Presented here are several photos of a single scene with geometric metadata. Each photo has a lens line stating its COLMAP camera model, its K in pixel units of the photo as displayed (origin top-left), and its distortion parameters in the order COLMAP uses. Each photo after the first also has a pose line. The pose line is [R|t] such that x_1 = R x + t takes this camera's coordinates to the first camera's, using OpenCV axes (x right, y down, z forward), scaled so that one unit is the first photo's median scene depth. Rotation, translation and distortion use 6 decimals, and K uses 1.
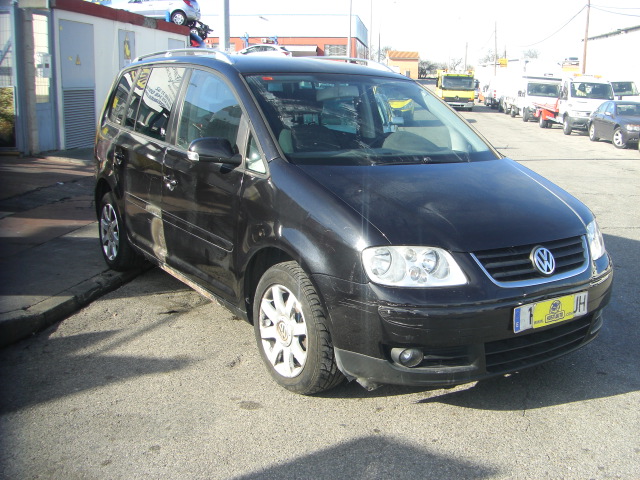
lens RADIAL K [[718.3, 0, 375.5], [0, 718.3, 250.0], [0, 0, 1]] dist [-0.166222, 0.078110]
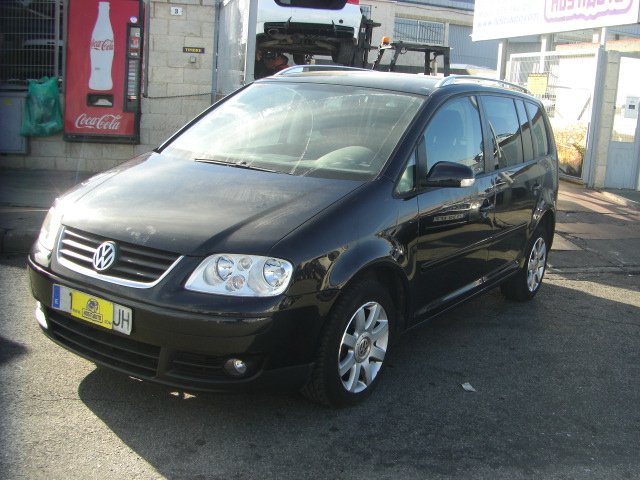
lens RADIAL K [[718.3, 0, 375.5], [0, 718.3, 250.0], [0, 0, 1]] dist [-0.166222, 0.078110]
pose [[0.380916, 0.189368, -0.905010, 1.159735], [-0.269927, 0.958939, 0.087040, -0.164206], [0.884332, 0.211132, 0.416390, 0.877863]]
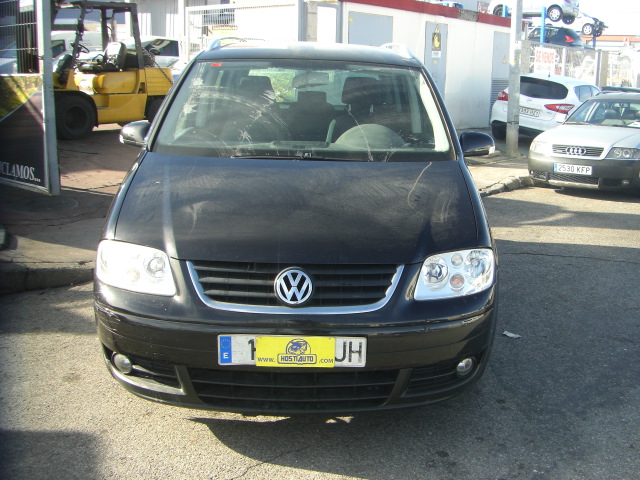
lens RADIAL K [[718.3, 0, 375.5], [0, 718.3, 250.0], [0, 0, 1]] dist [-0.166222, 0.078110]
pose [[0.834423, 0.134223, -0.534530, 0.694029], [-0.132454, 0.990303, 0.041902, -0.066995], [0.534971, 0.035837, 0.844110, 0.353005]]
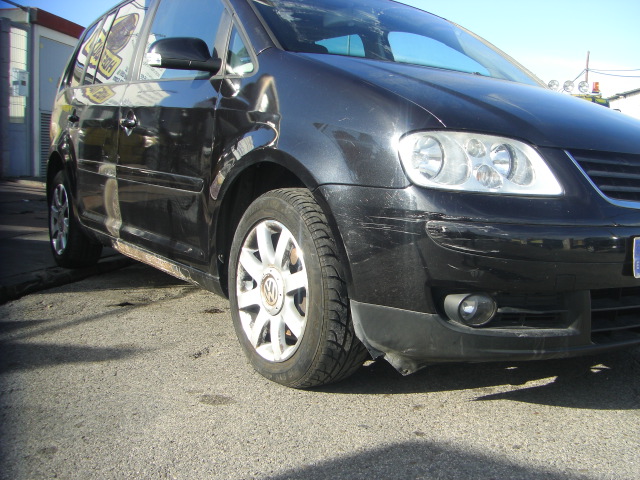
lens RADIAL K [[718.3, 0, 375.5], [0, 718.3, 250.0], [0, 0, 1]] dist [-0.166222, 0.078110]
pose [[0.999914, 0.009974, 0.008522, -0.038175], [-0.009040, 0.994606, -0.103329, 0.143366], [-0.009507, 0.103243, 0.994611, 0.336479]]
